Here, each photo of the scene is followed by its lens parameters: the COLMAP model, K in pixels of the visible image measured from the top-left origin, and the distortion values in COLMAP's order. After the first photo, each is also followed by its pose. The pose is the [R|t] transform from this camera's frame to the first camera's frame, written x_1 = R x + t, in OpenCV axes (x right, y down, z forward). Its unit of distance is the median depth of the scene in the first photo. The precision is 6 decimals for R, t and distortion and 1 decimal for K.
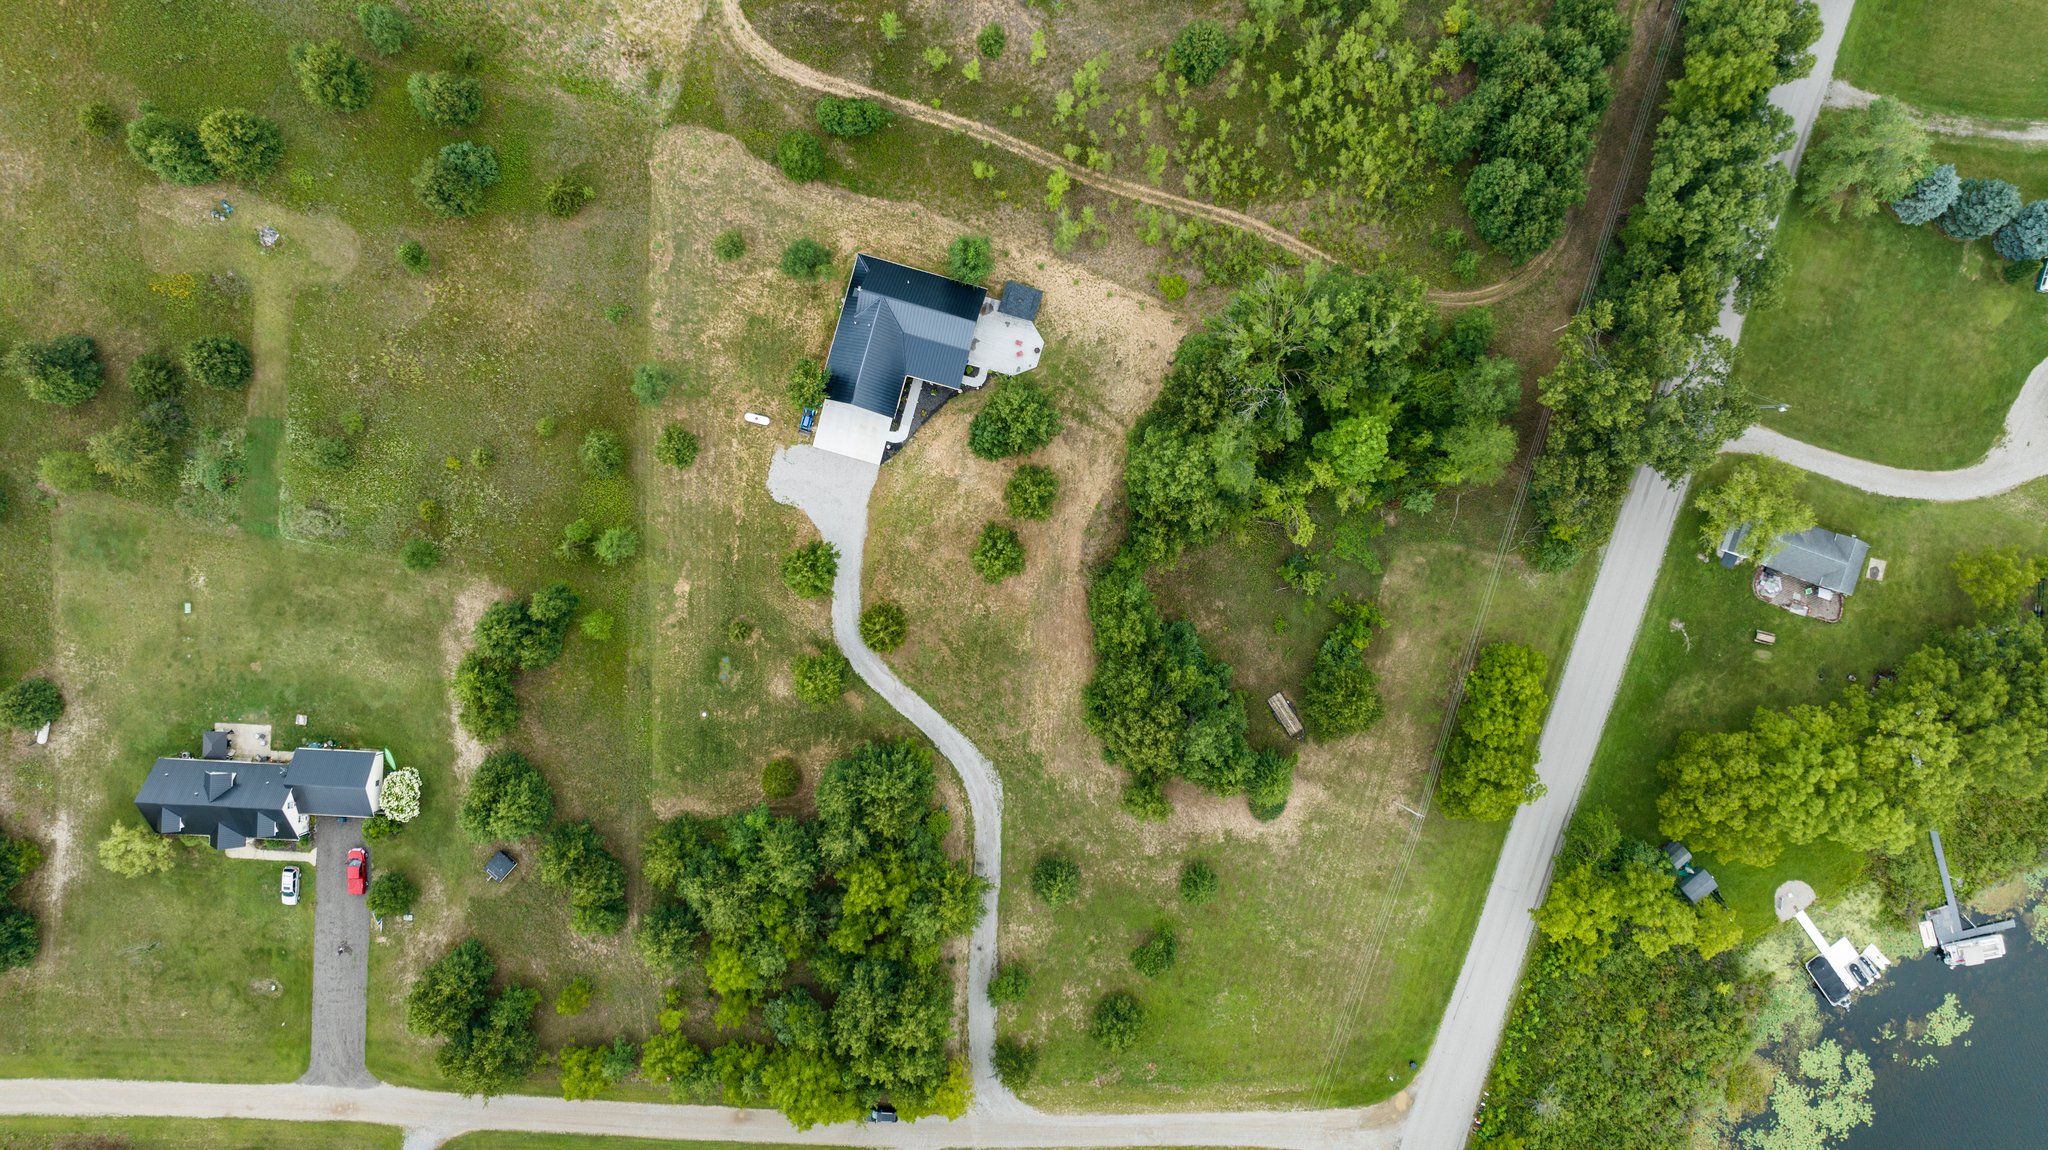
lens RADIAL K [[1444.1, 0, 1030.3], [0, 1444.1, 573.4], [0, 0, 1]] dist [-0.037425, 0.033480]
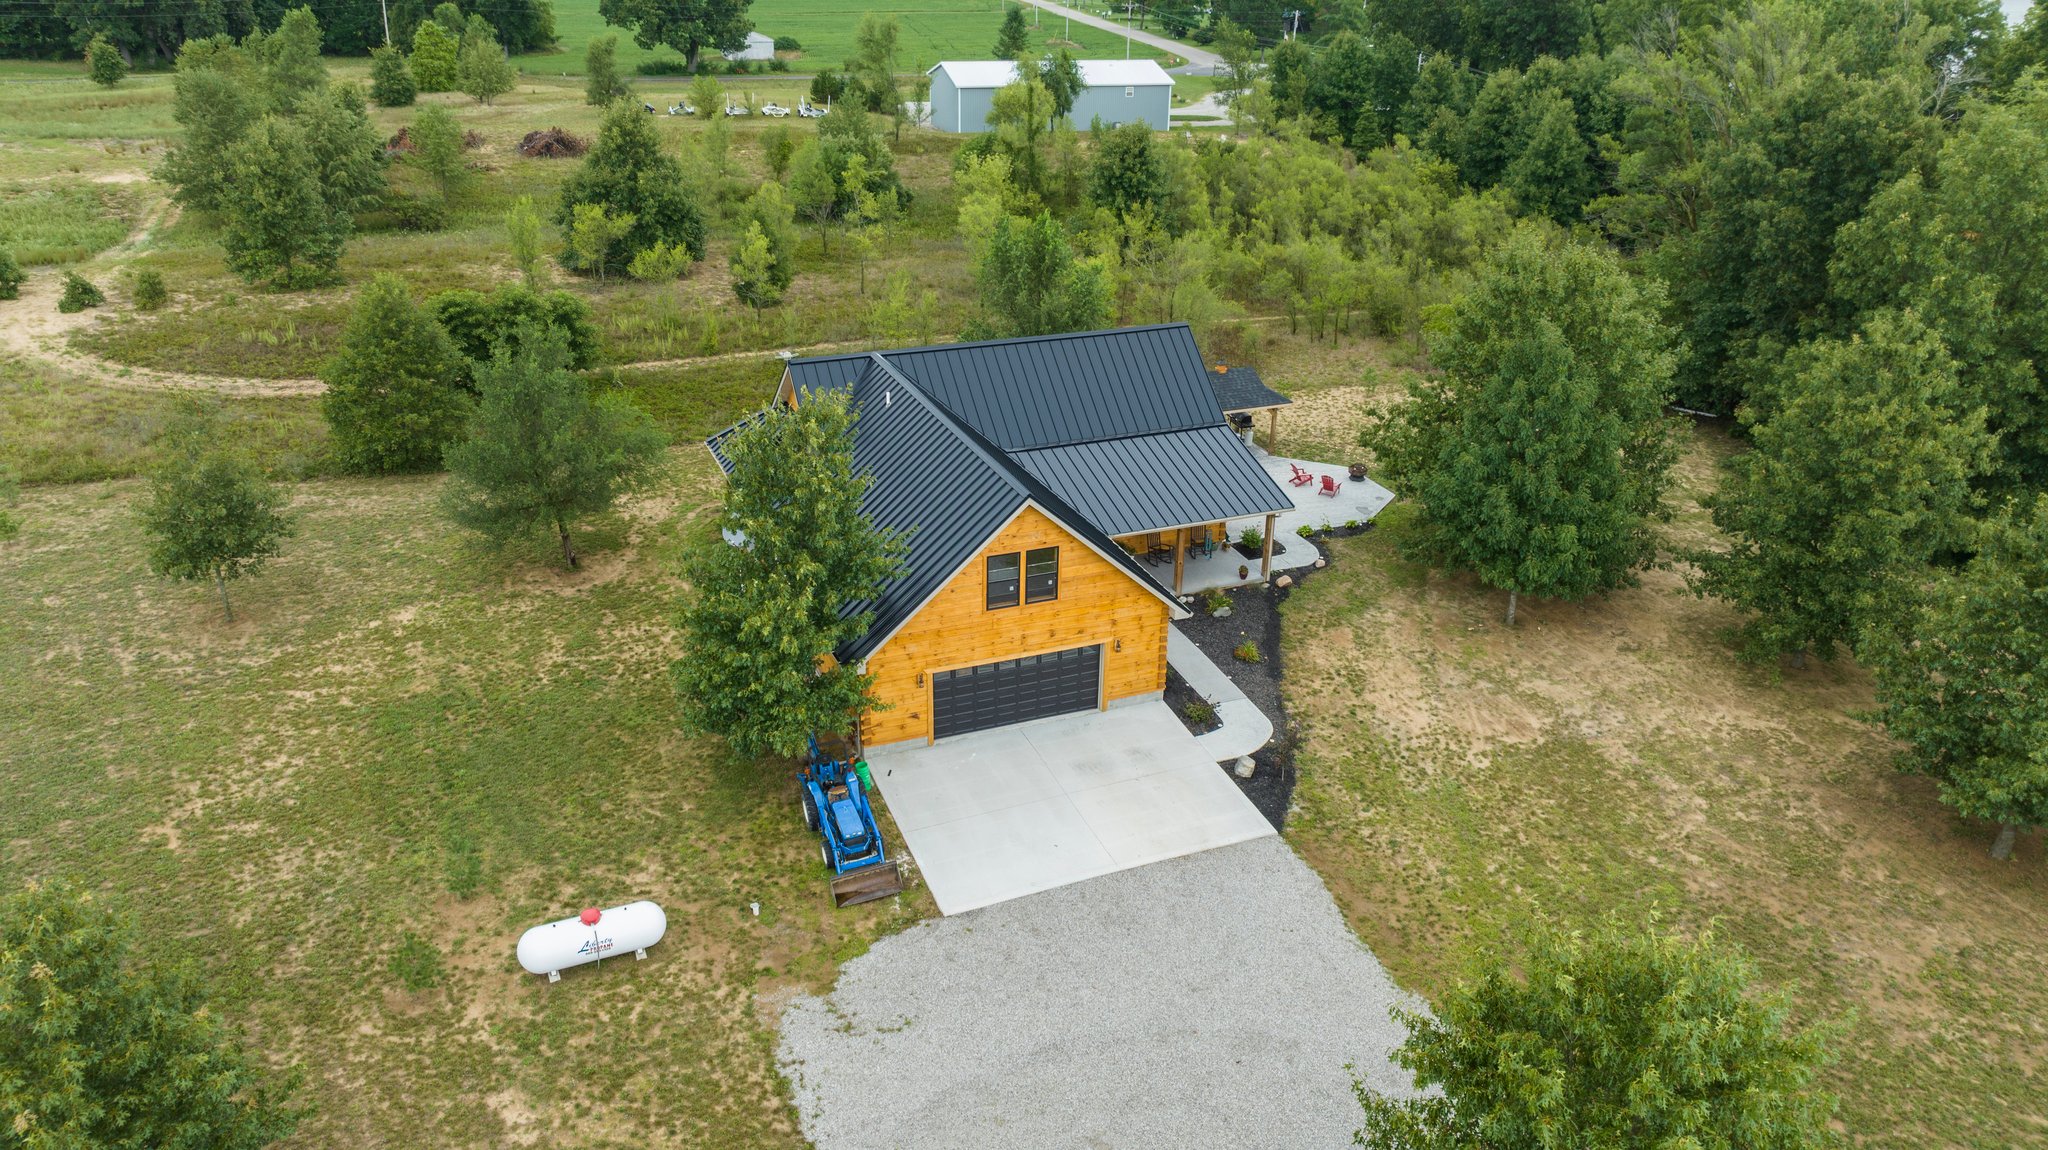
lens RADIAL K [[1444.1, 0, 1032.1], [0, 1444.1, 561.6], [0, 0, 1]] dist [-0.037425, 0.033480]
pose [[0.786201, -0.251632, 0.564419, -0.232889], [0.617971, 0.320682, -0.717827, 0.033389], [-0.000371, 0.913151, 0.407621, 0.887809]]
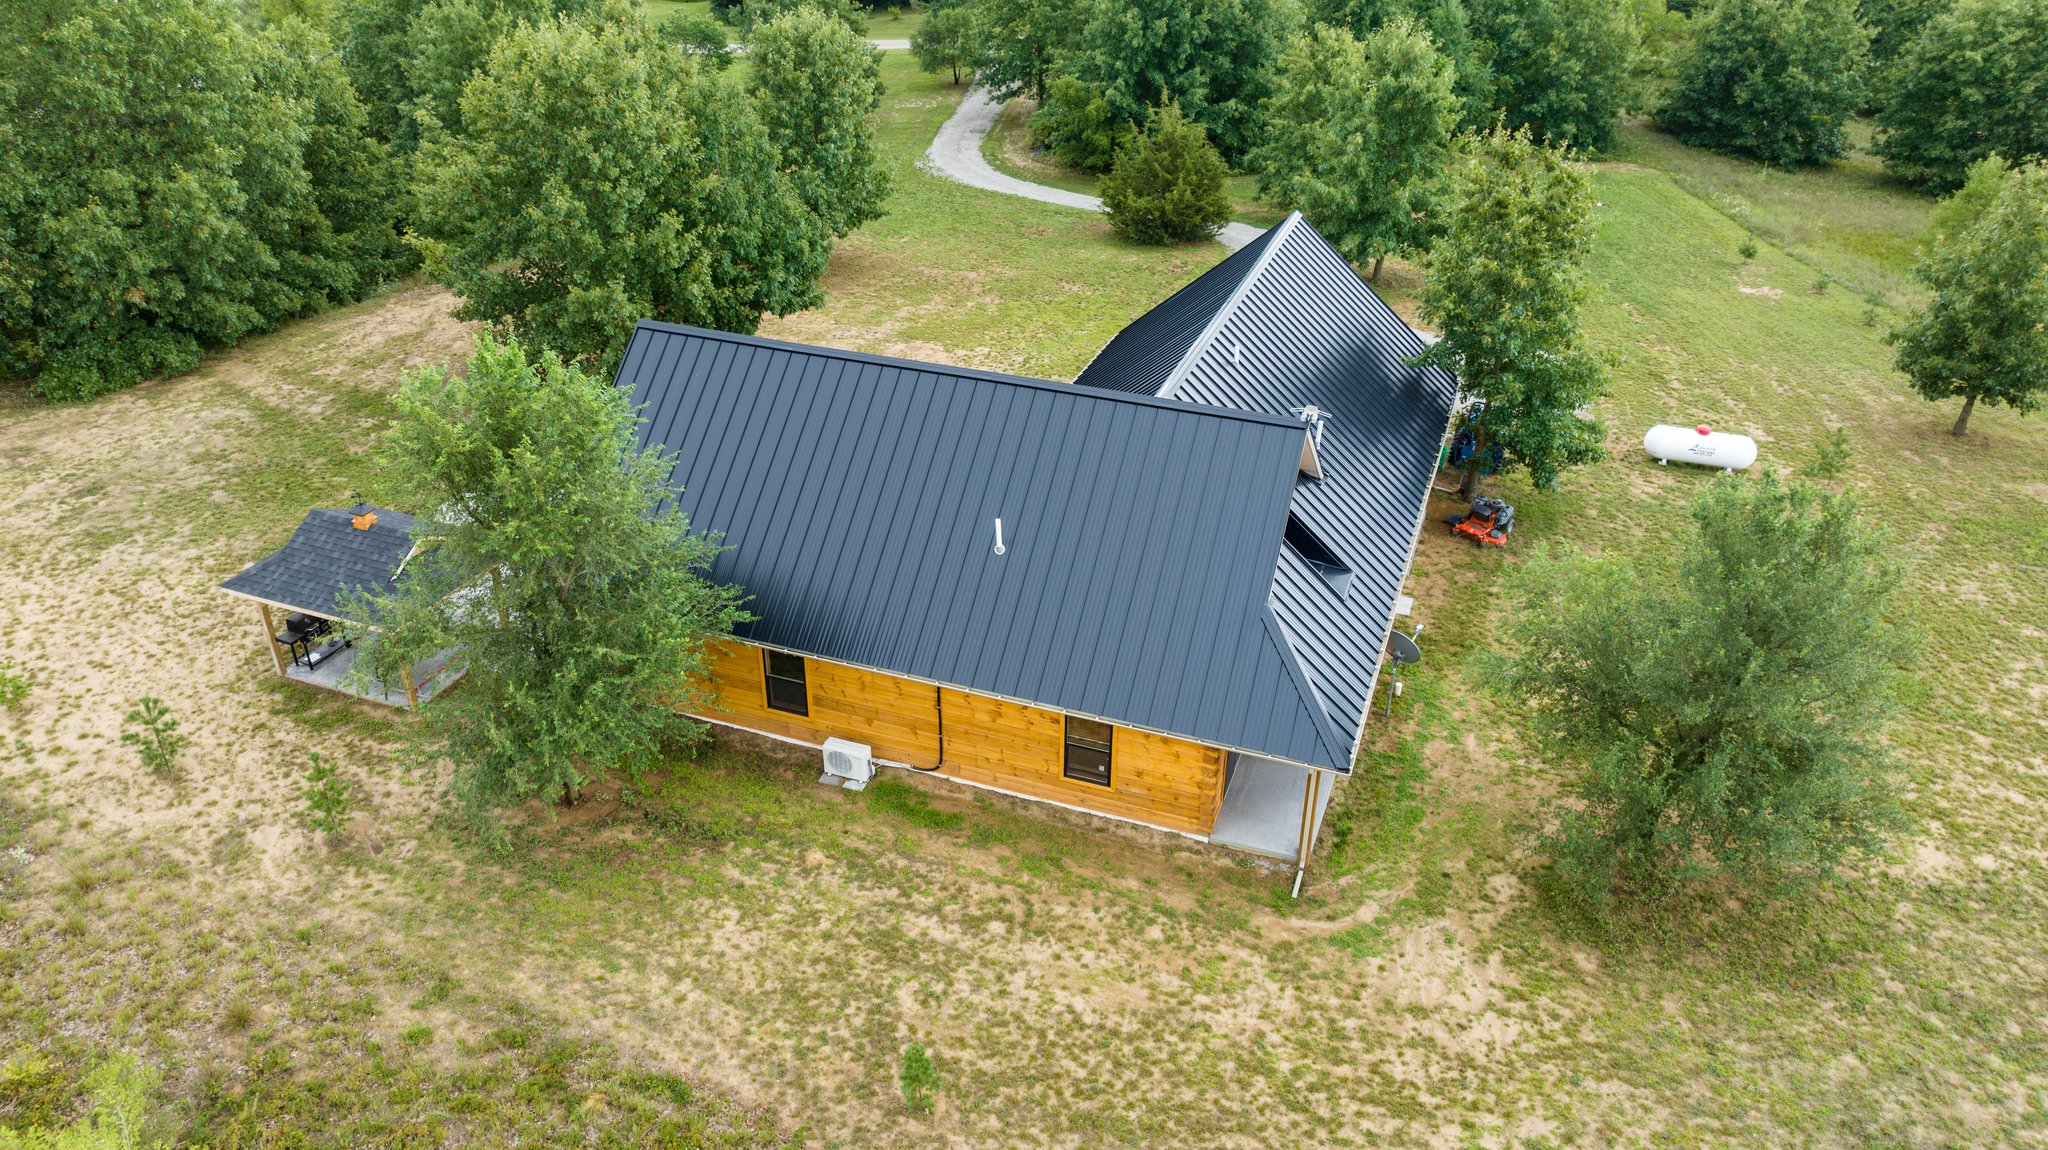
lens RADIAL K [[1444.1, 0, 1024.1], [0, 1444.1, 565.5], [0, 0, 1]] dist [-0.037425, 0.033480]
pose [[-0.996504, -0.061267, 0.056805, -0.093287], [0.080017, -0.504226, 0.859856, -0.326805], [-0.024038, 0.861395, 0.507366, 0.897827]]
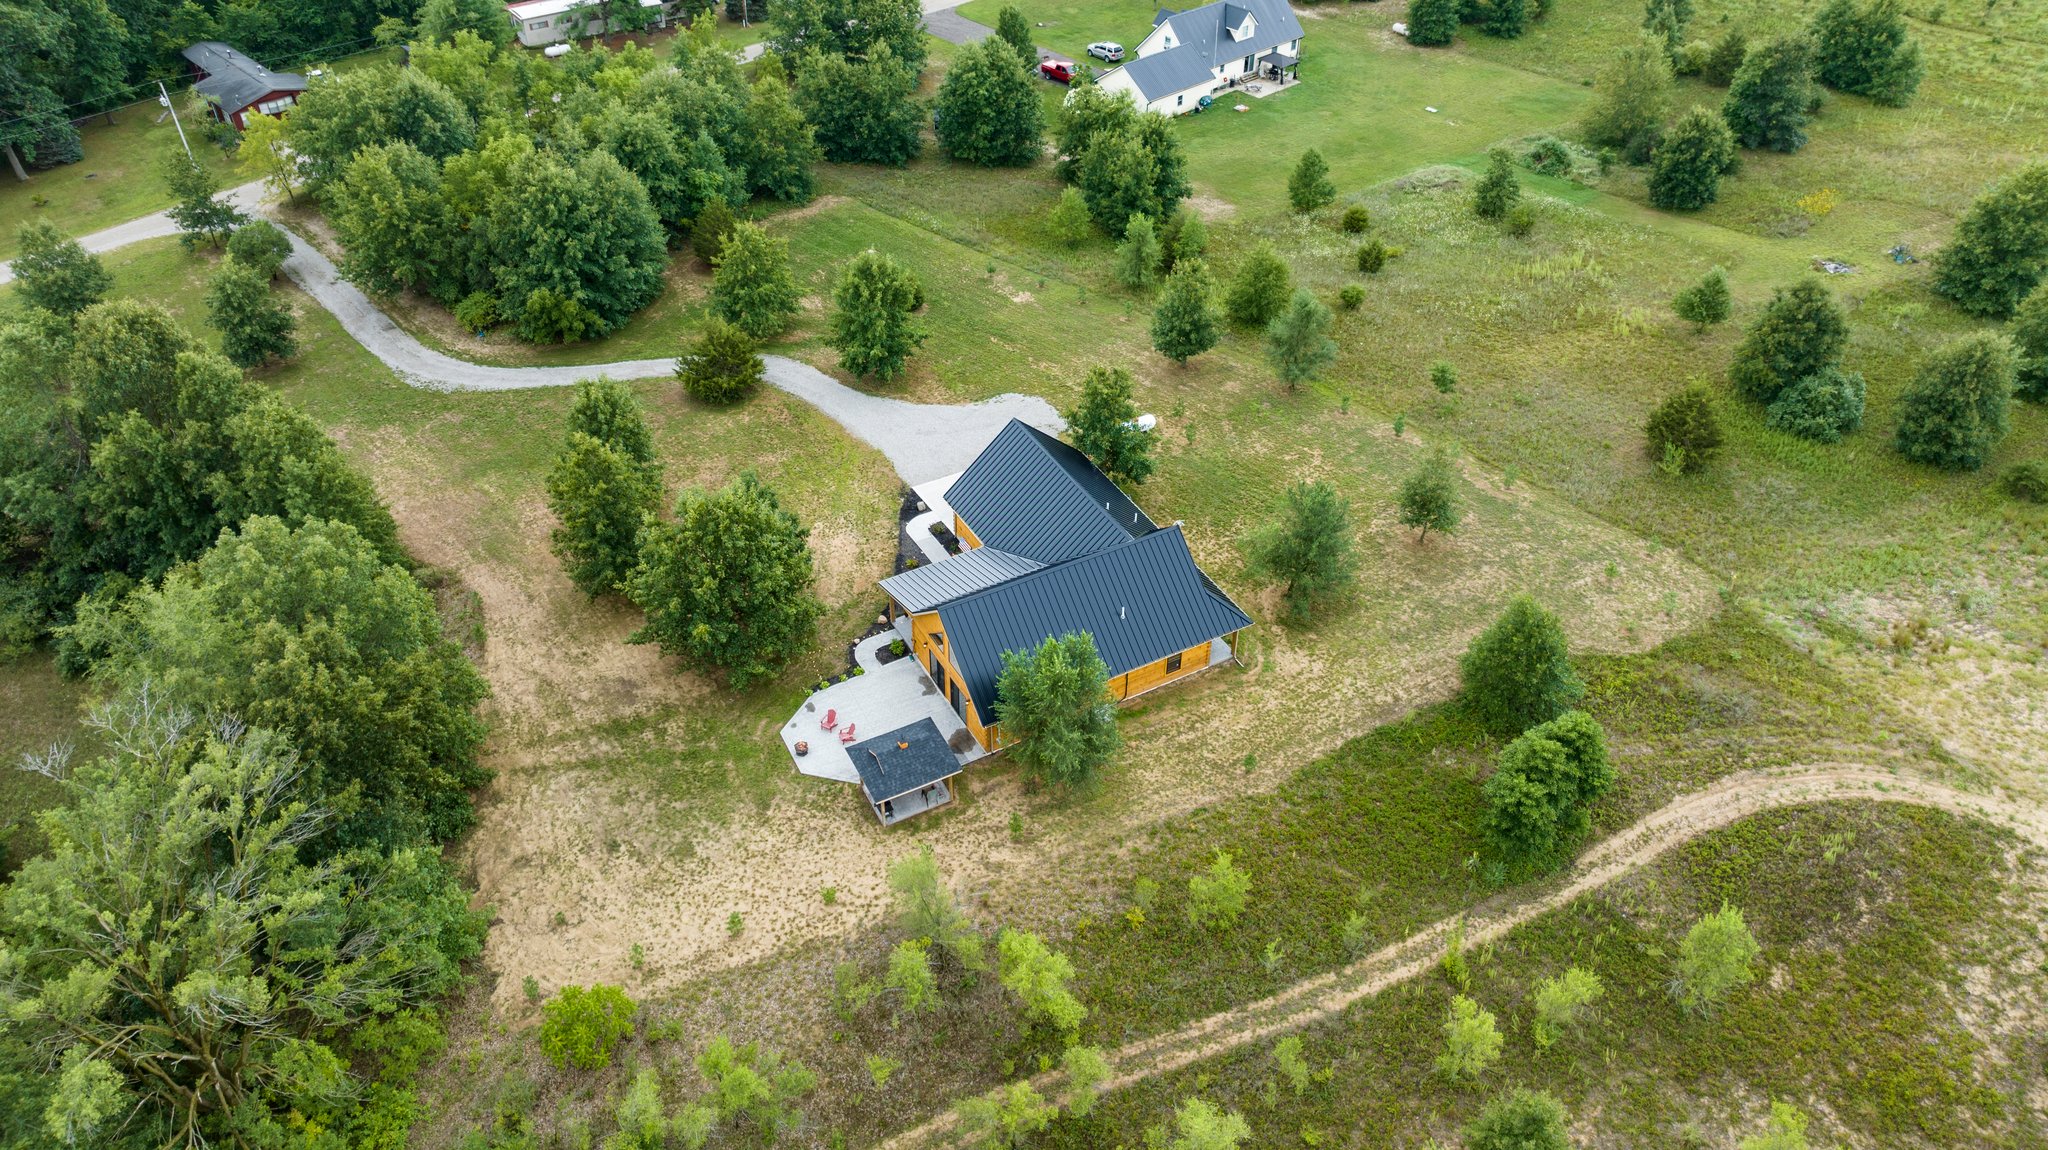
lens RADIAL K [[1444.1, 0, 1031.2], [0, 1444.1, 561.1], [0, 0, 1]] dist [-0.037425, 0.033480]
pose [[-0.712614, 0.423241, -0.559507, 0.164798], [-0.701127, -0.457568, 0.546858, -0.399559], [-0.024560, 0.781984, 0.622815, 0.699826]]
